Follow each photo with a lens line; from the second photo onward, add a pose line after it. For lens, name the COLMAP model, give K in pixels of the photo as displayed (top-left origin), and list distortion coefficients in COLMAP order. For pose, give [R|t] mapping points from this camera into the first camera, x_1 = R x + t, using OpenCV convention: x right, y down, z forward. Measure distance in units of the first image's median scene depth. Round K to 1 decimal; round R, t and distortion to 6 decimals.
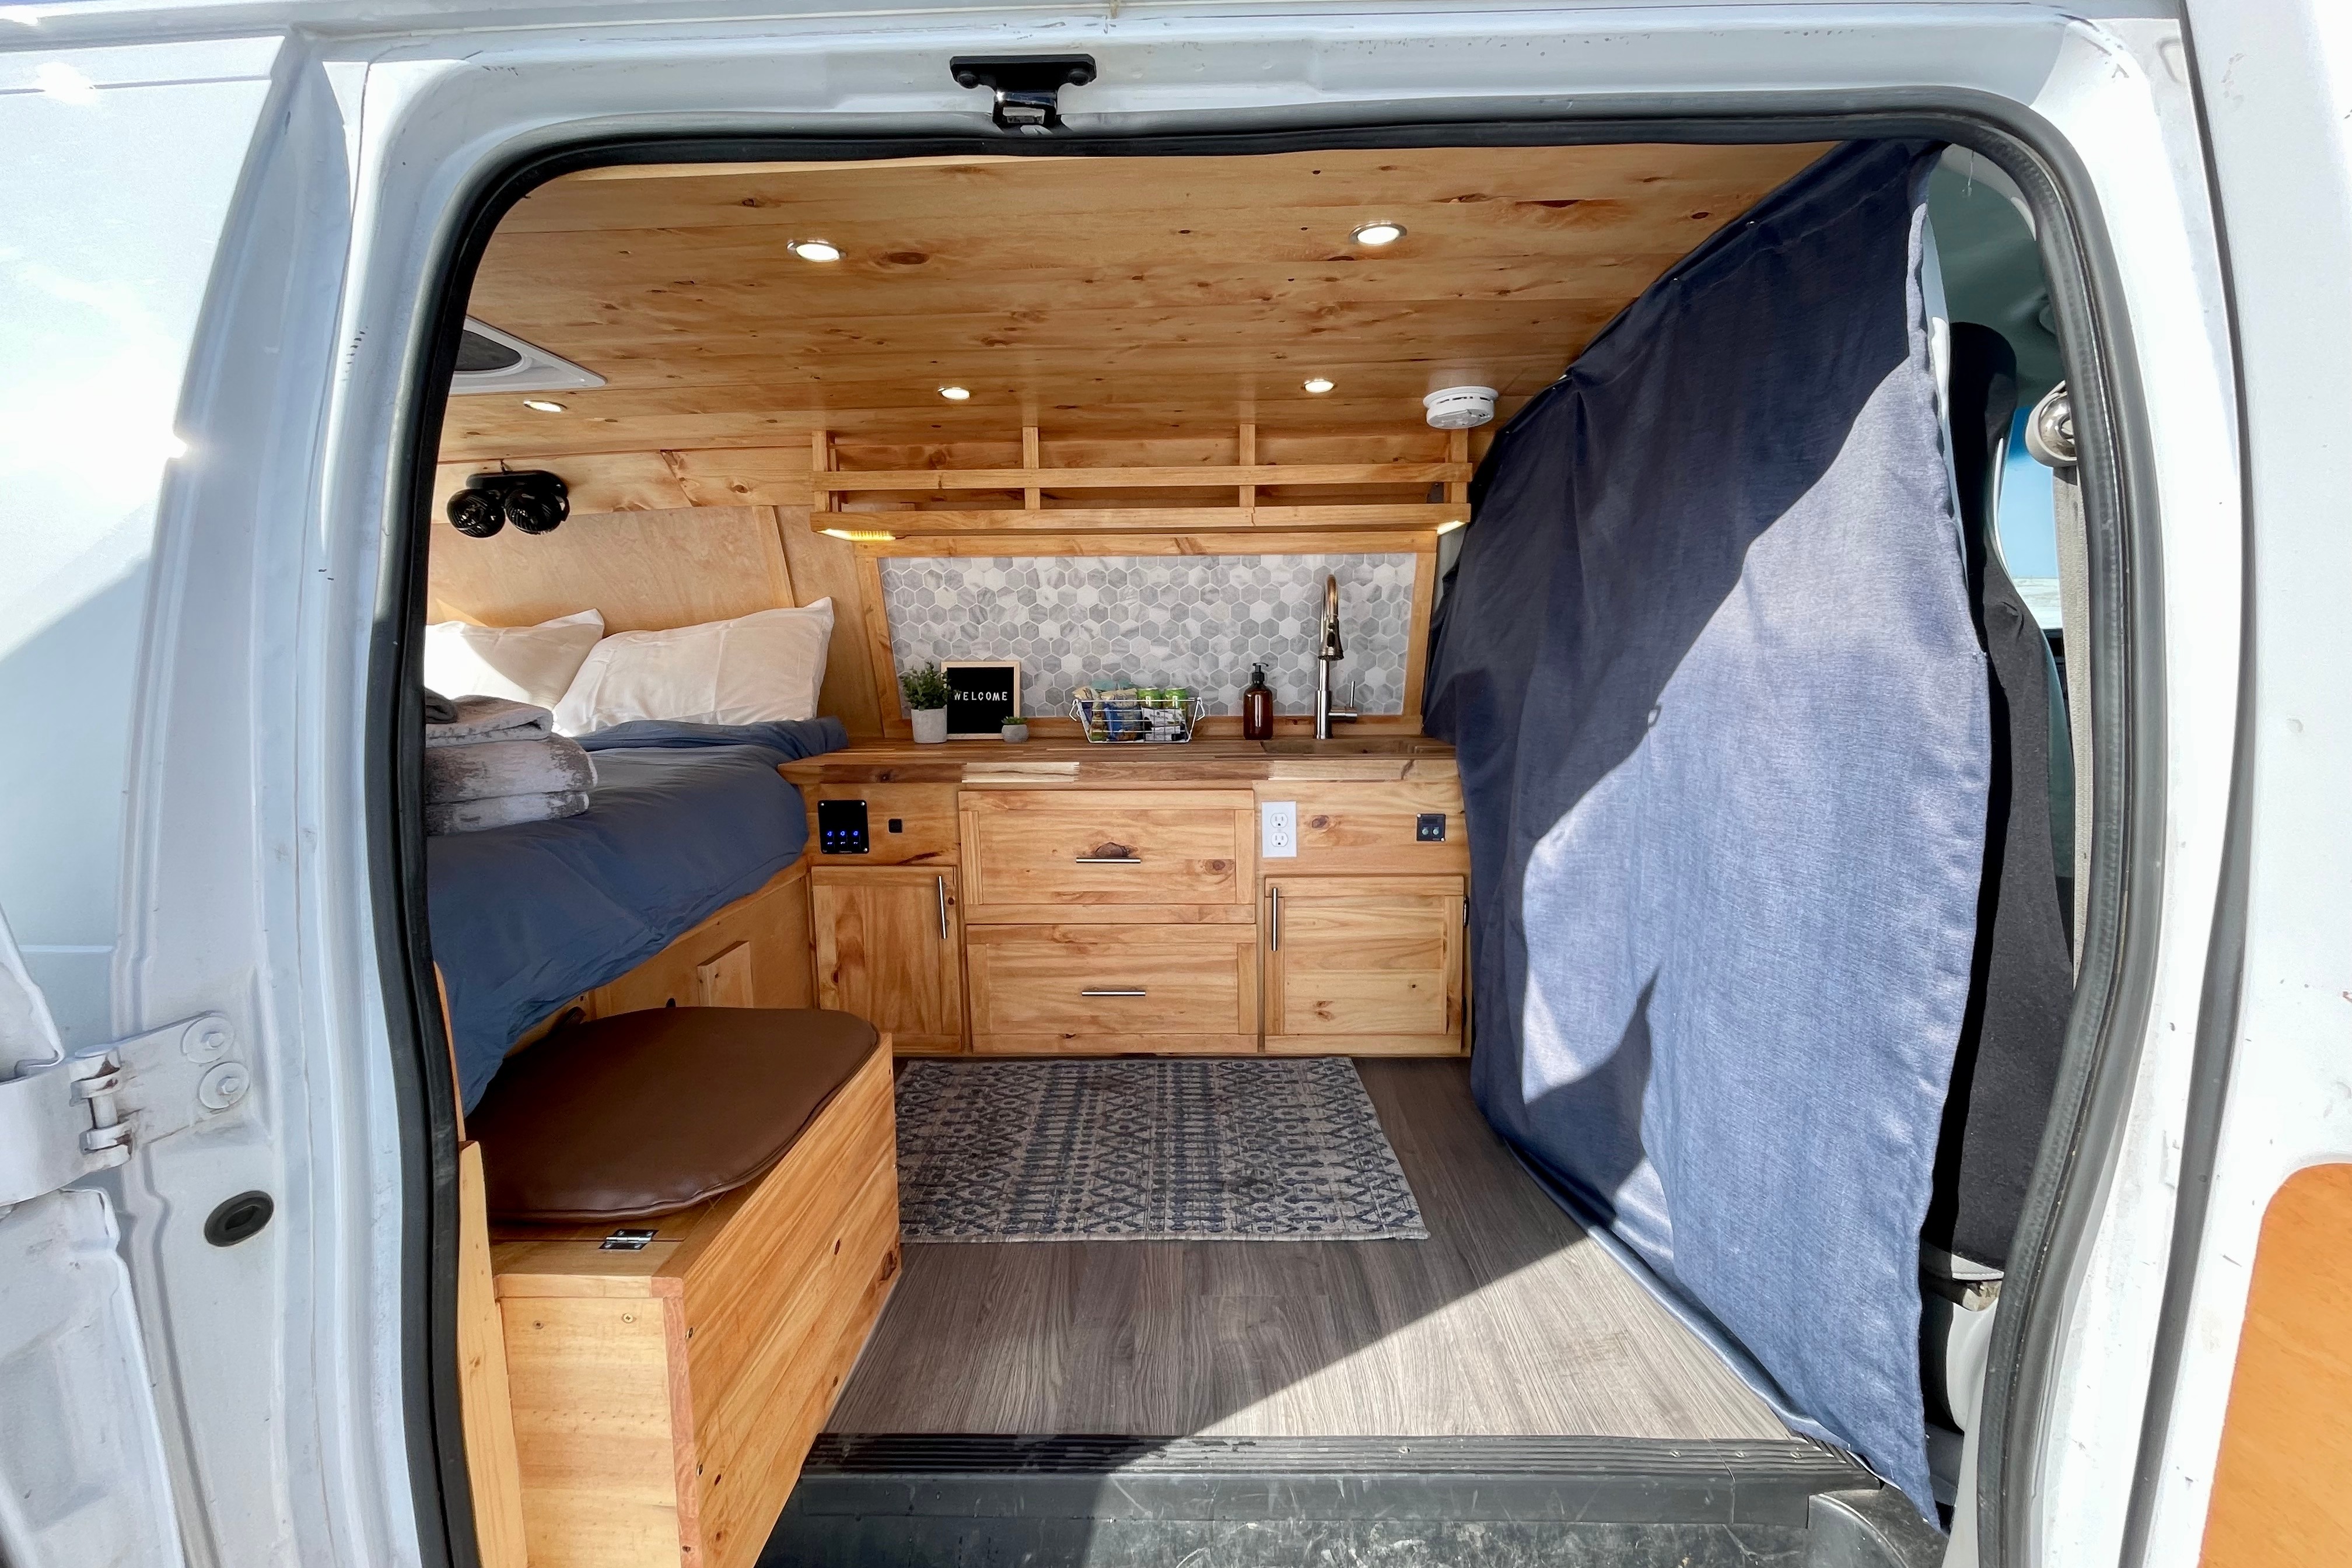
lens RADIAL K [[947.9, 0, 1183.6], [0, 947.9, 783.0], [0, 0, 1]] dist [-0.008961, 0.003772]
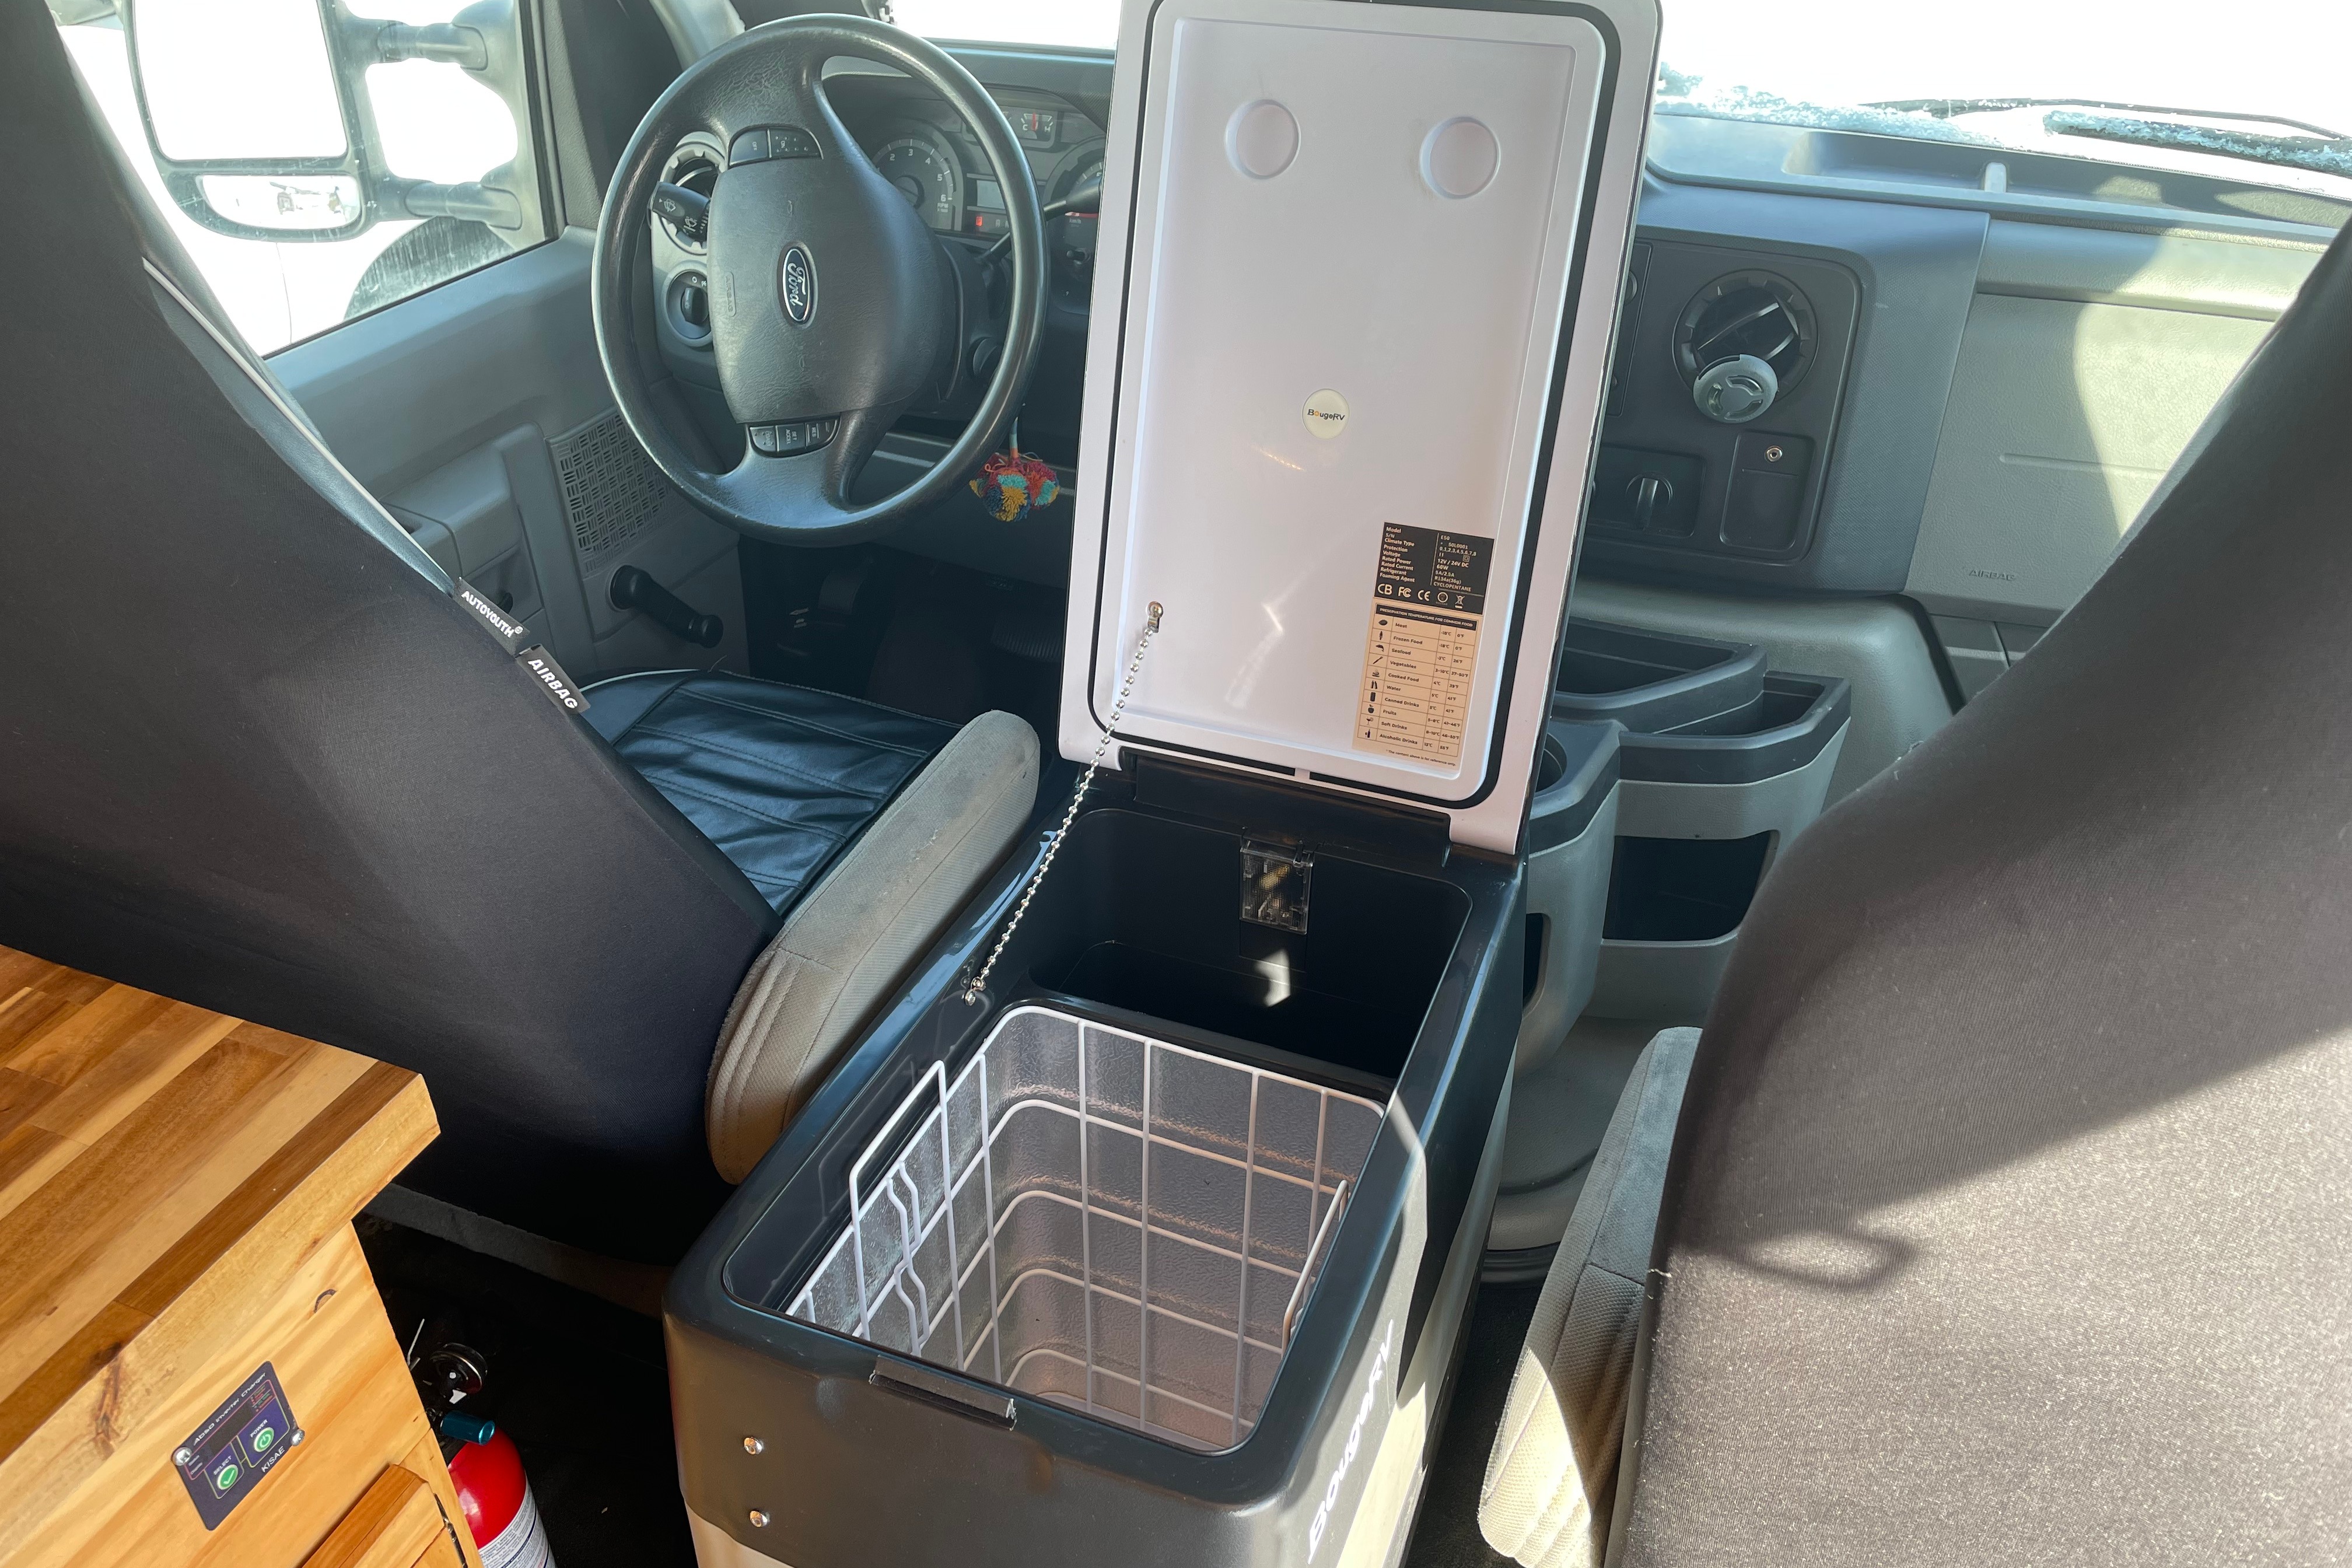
lens RADIAL K [[1771.8, 0, 1193.0], [0, 1771.8, 770.9], [0, 0, 1]] dist [0.083475, -0.107744]
pose [[0.352159, -0.516466, 0.780542, 0.086697], [0.124624, 0.852415, 0.507796, -0.277571], [-0.927606, -0.081551, 0.364550, 0.630648]]
